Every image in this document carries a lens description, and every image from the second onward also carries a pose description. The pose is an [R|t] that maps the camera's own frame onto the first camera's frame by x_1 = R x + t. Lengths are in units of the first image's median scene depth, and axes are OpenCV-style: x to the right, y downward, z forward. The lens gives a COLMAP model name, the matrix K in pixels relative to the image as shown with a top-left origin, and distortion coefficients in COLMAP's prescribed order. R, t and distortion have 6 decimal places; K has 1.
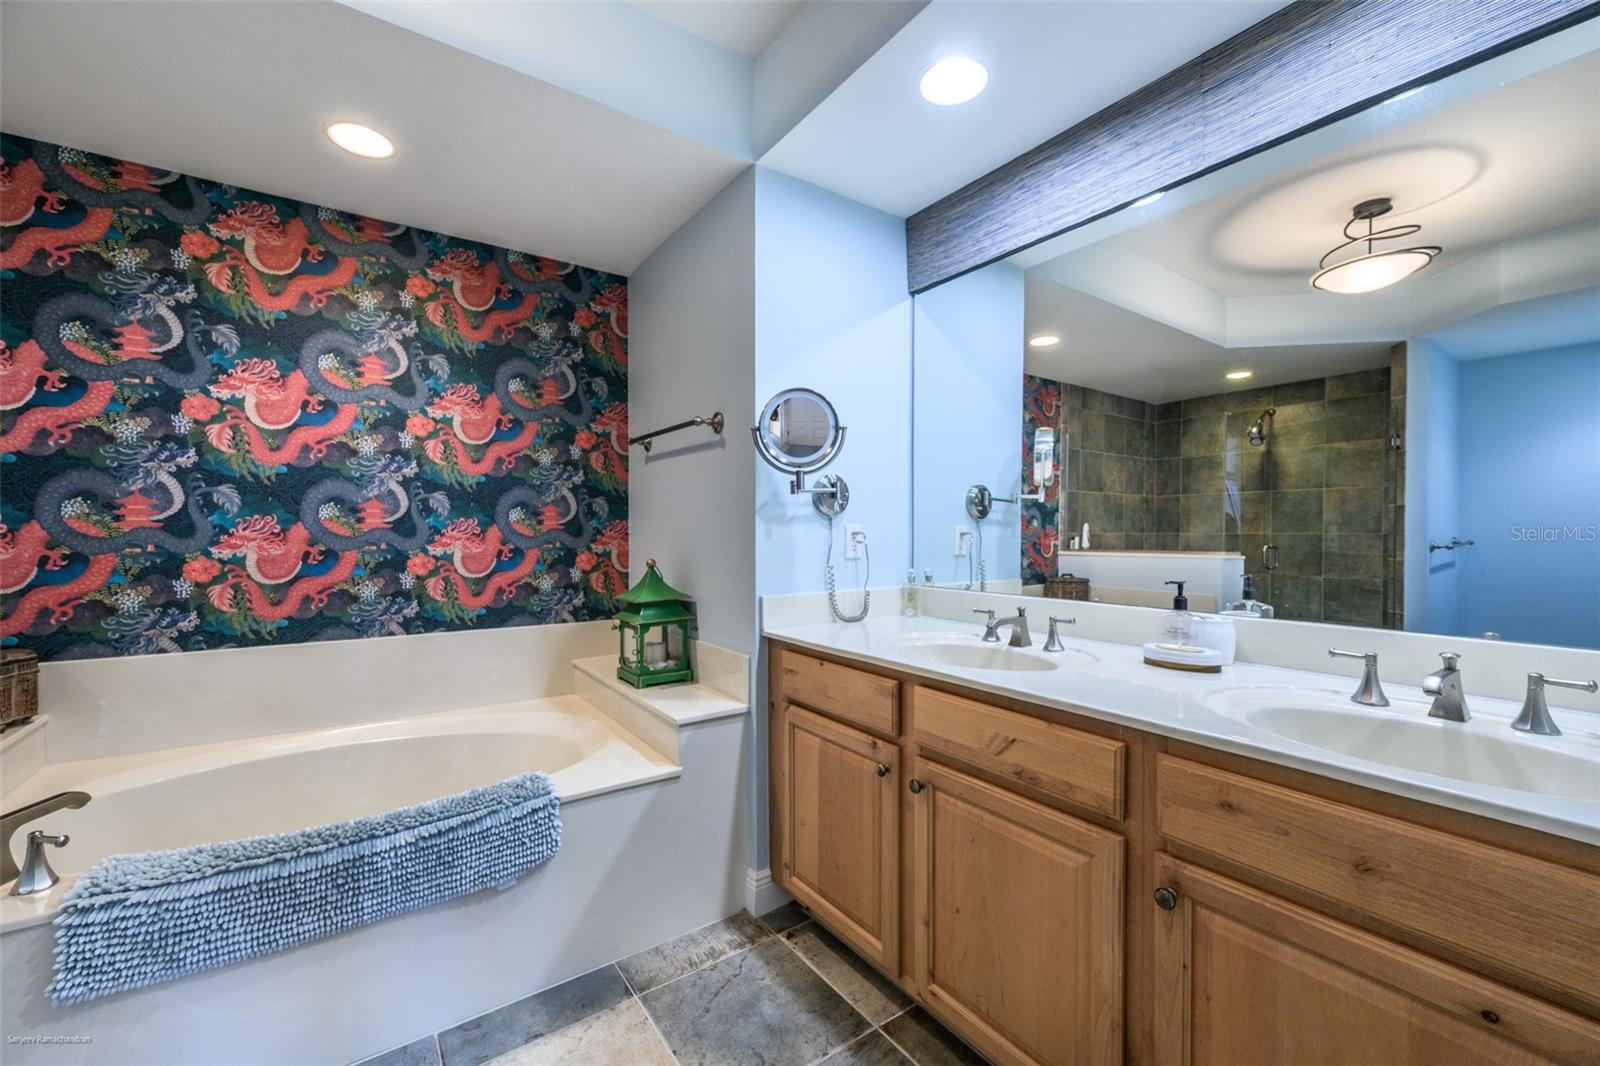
lens RADIAL K [[635.3, 0, 799.8], [0, 635.3, 536.9], [0, 0, 1]] dist [-0.004588, -0.000118]
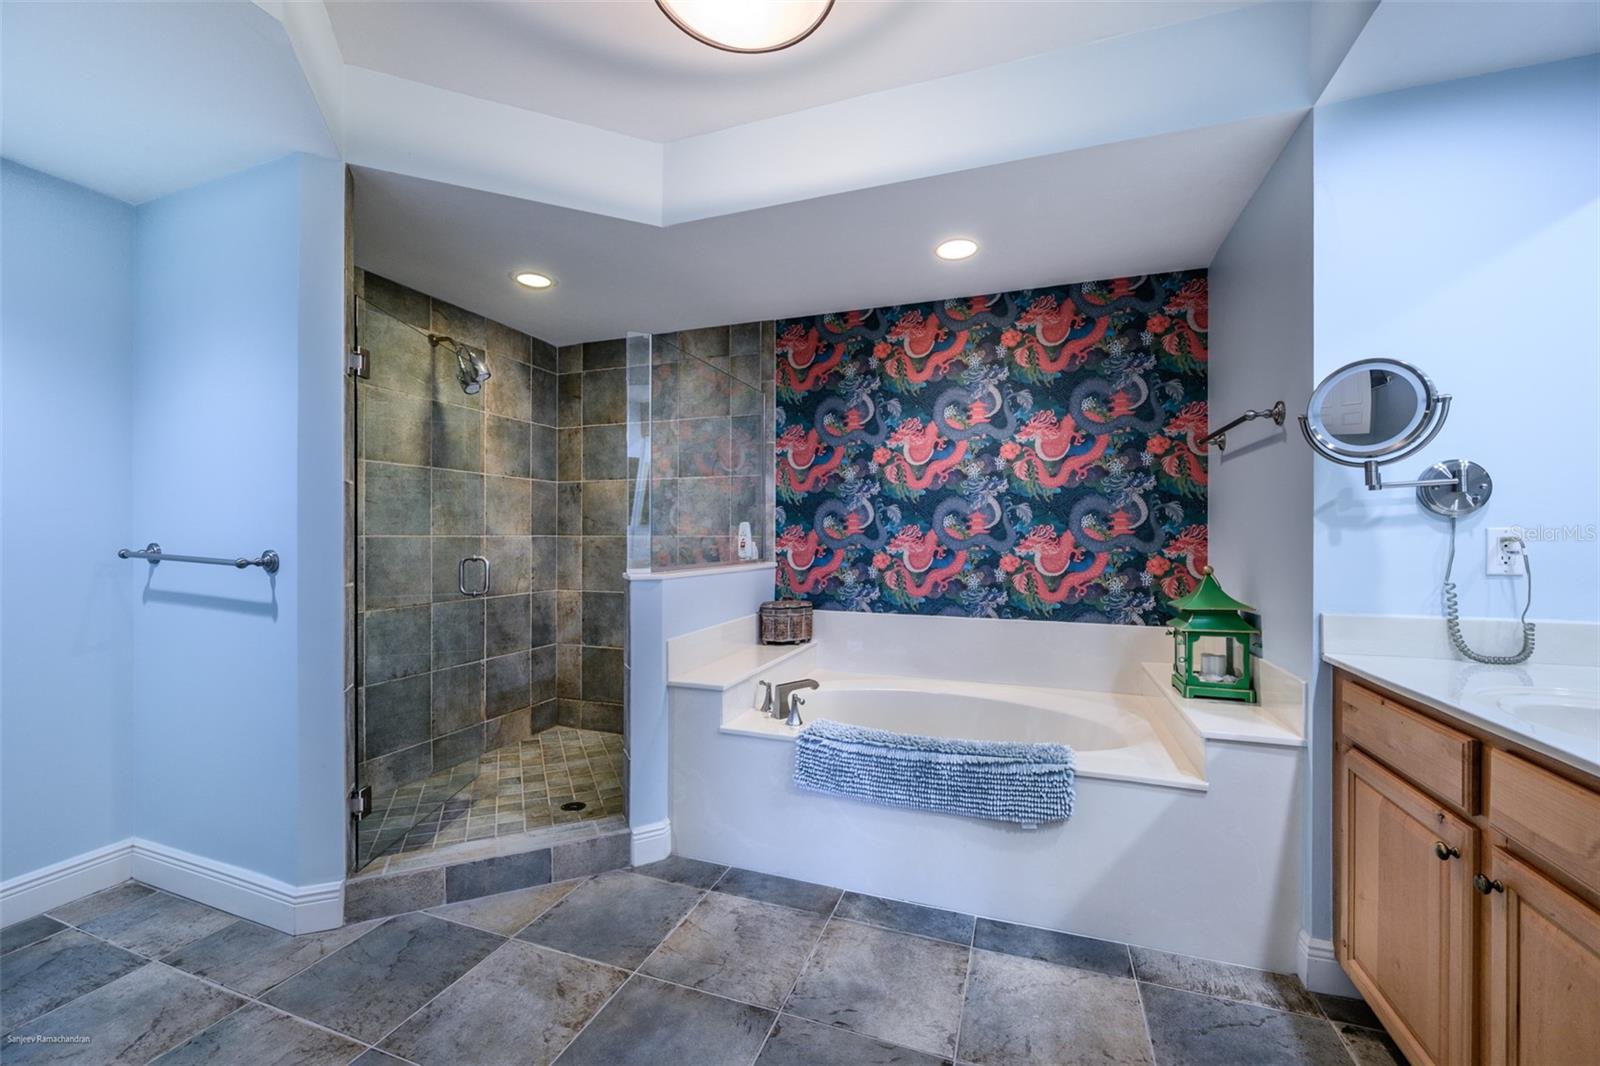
lens RADIAL K [[635.3, 0, 799.8], [0, 635.3, 536.9], [0, 0, 1]] dist [-0.004588, -0.000118]
pose [[0.568479, 0.002727, -0.822693, 0.219320], [-0.009527, 0.999949, -0.003268, 0.001074], [0.822643, 0.009695, 0.568476, -0.045523]]
